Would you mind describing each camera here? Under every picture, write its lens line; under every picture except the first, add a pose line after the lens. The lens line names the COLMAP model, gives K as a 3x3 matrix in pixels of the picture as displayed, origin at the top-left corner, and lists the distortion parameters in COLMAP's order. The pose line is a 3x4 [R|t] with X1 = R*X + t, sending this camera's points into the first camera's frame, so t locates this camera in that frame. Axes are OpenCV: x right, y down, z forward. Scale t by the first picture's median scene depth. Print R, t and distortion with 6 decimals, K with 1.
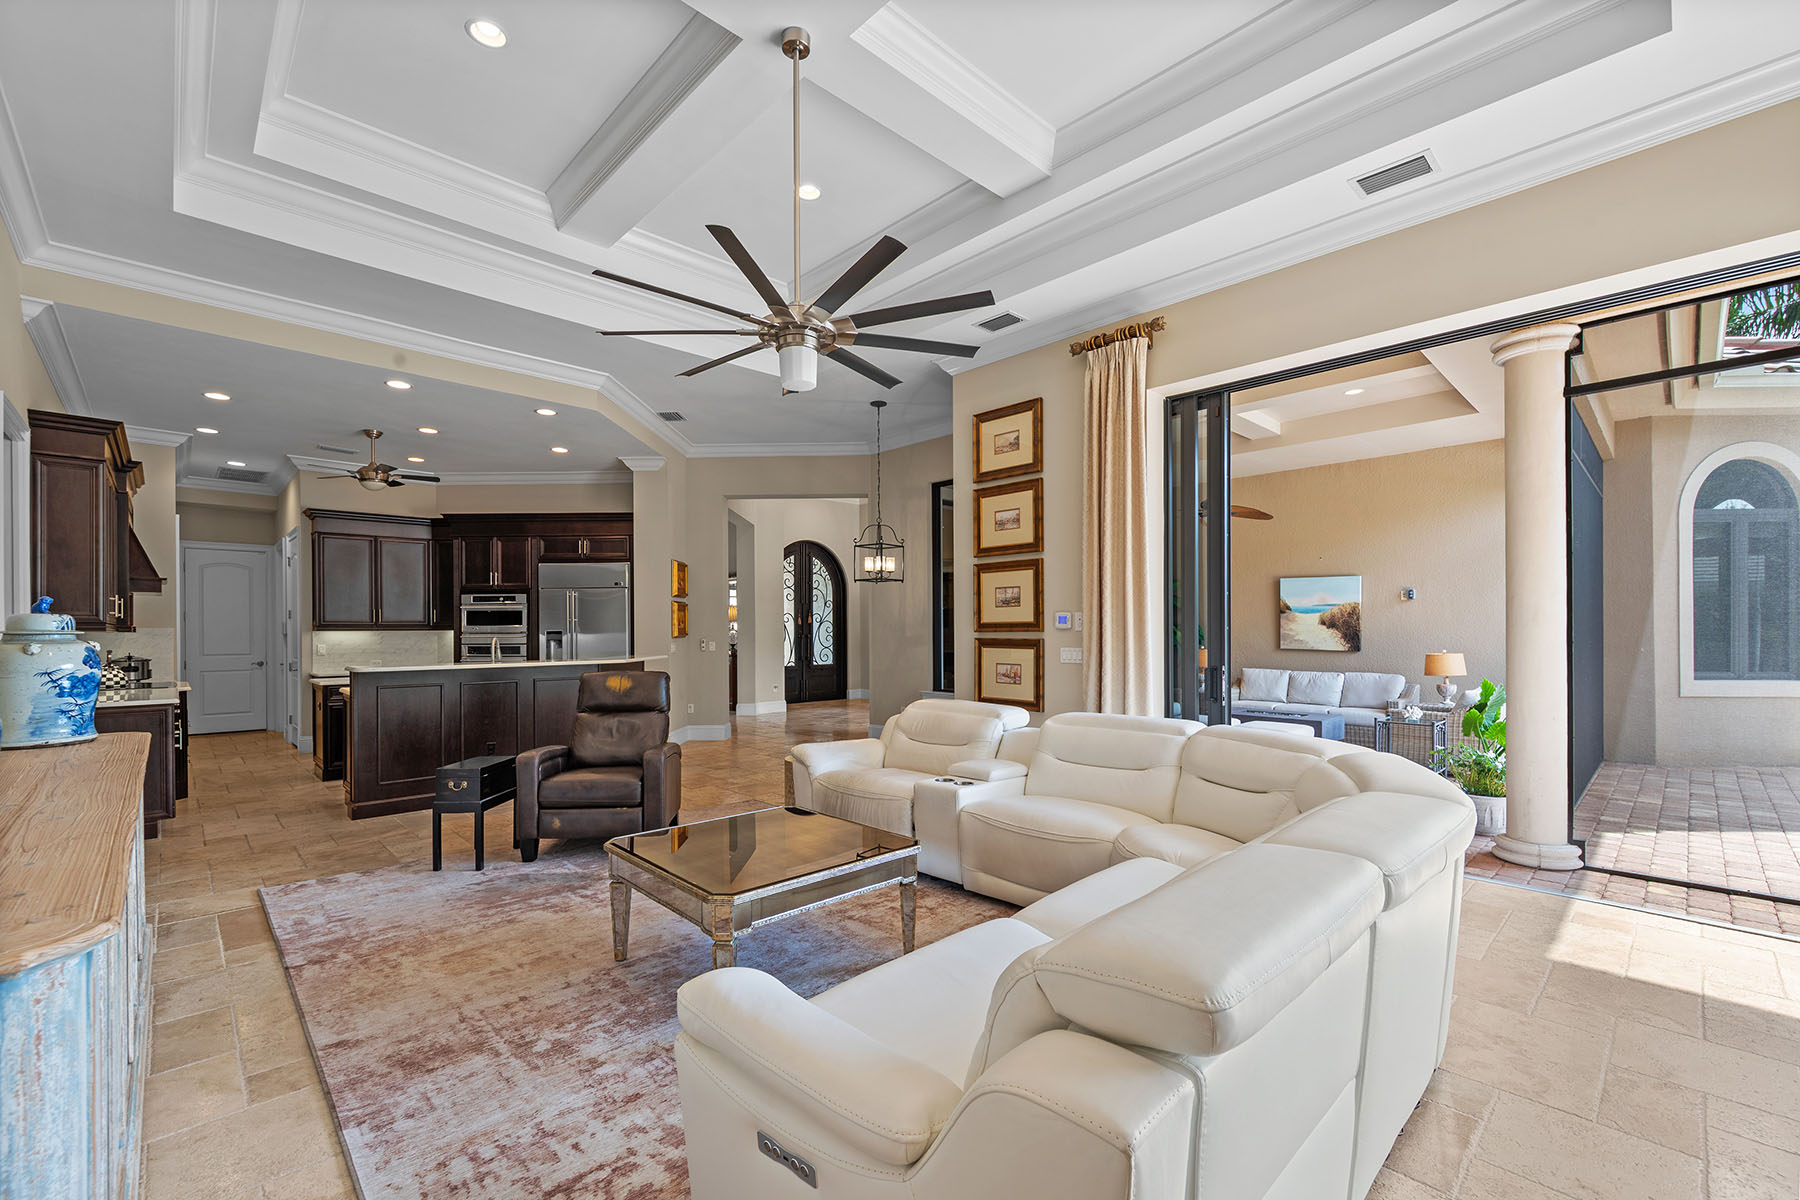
lens RADIAL K [[755.5, 0, 892.6], [0, 755.5, 623.5], [0, 0, 1]] dist [-0.001797, -0.000767]
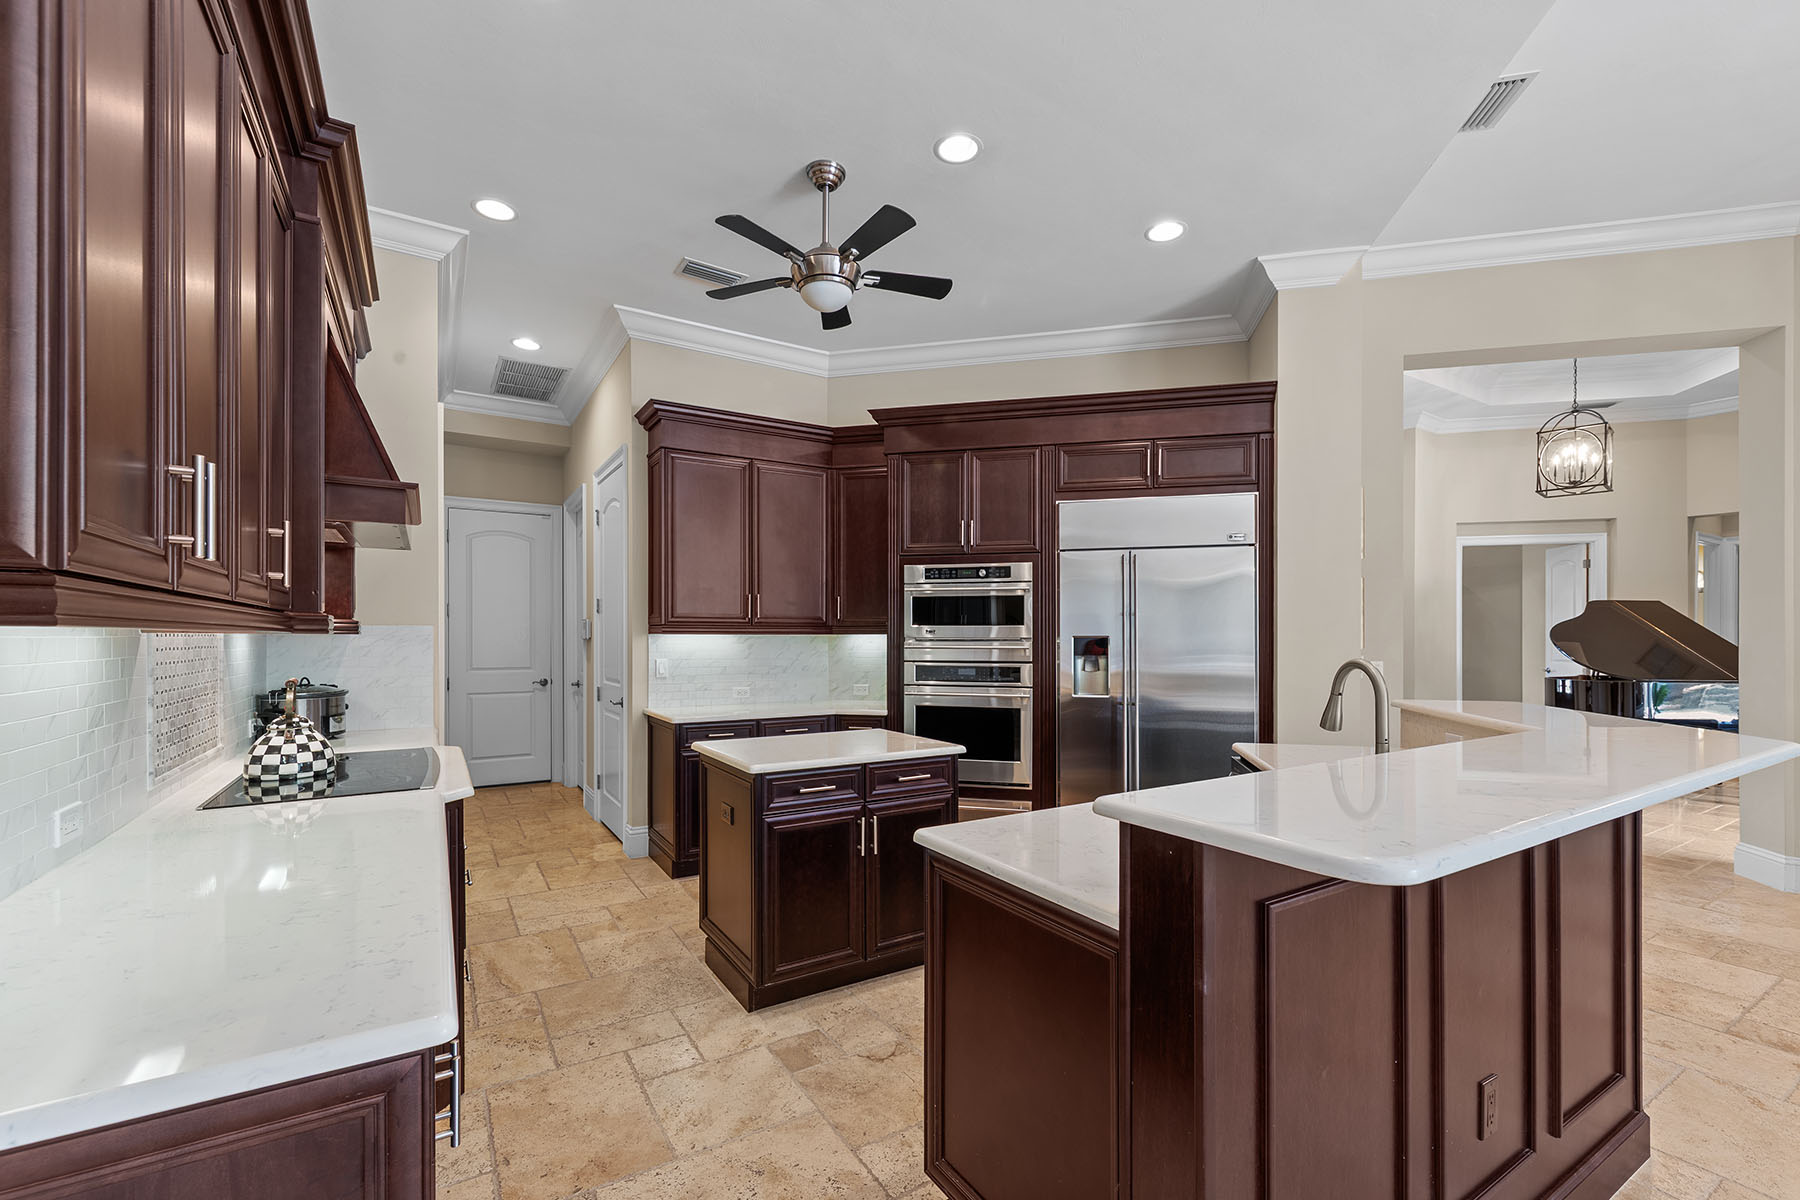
lens RADIAL K [[755.5, 0, 891.2], [0, 755.5, 641.7], [0, 0, 1]] dist [-0.001797, -0.000767]
pose [[0.976886, 0.007969, -0.213614, -0.419736], [-0.005181, 0.999894, 0.013608, 0.006642], [0.213700, -0.012187, 0.976823, 0.438497]]
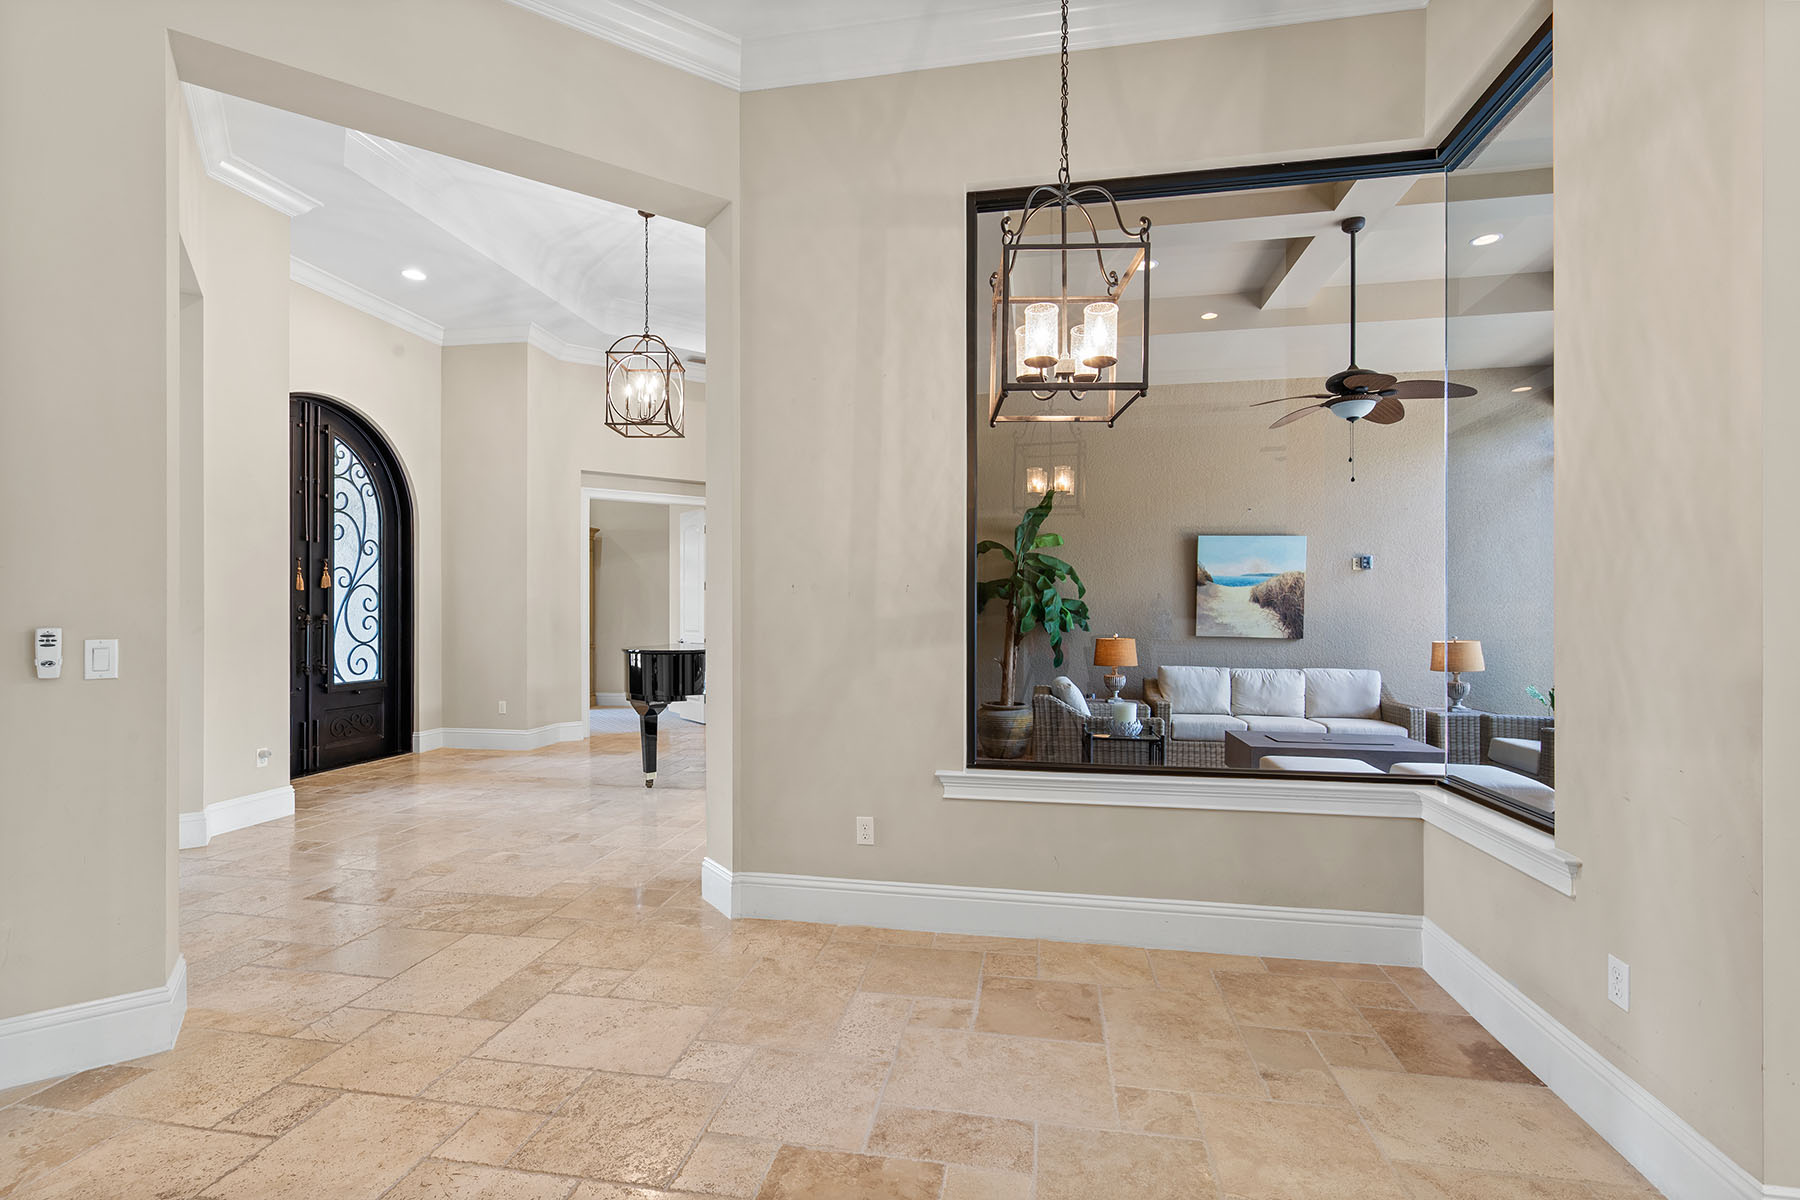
lens RADIAL K [[822.0, 0, 876.9], [0, 822.0, 616.9], [0, 0, 1]] dist [0.004427, 0.000041]
pose [[0.809959, 0.002599, 0.586480, -0.189336], [-0.009669, 0.999913, 0.008921, 0.012762], [-0.586406, -0.012896, 0.809914, 0.618970]]
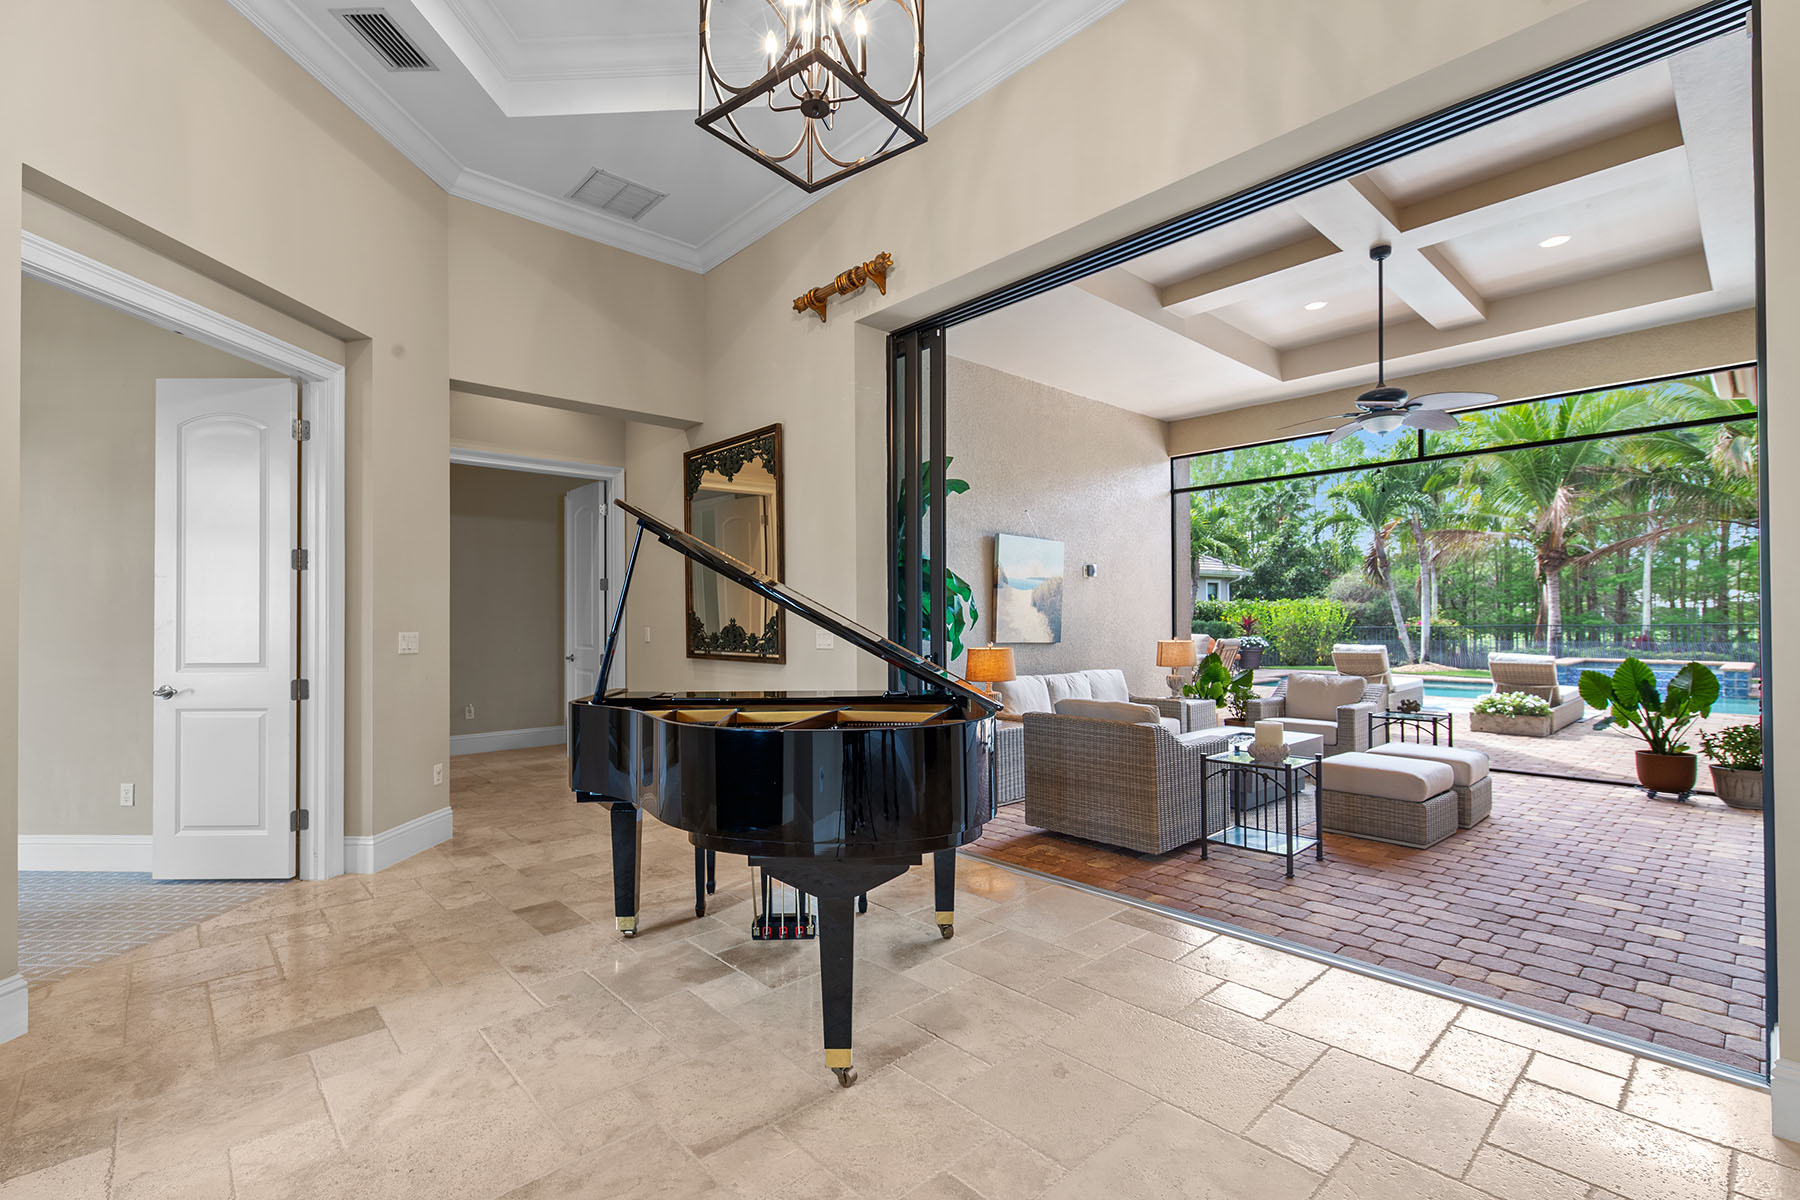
lens RADIAL K [[822.0, 0, 912.2], [0, 822.0, 611.9], [0, 0, 1]] dist [0.004427, 0.000041]
pose [[0.004992, 0.014199, 0.999887, -0.196280], [-0.001857, 0.999898, -0.014190, 0.018713], [-0.999986, -0.001785, 0.005018, 1.184511]]
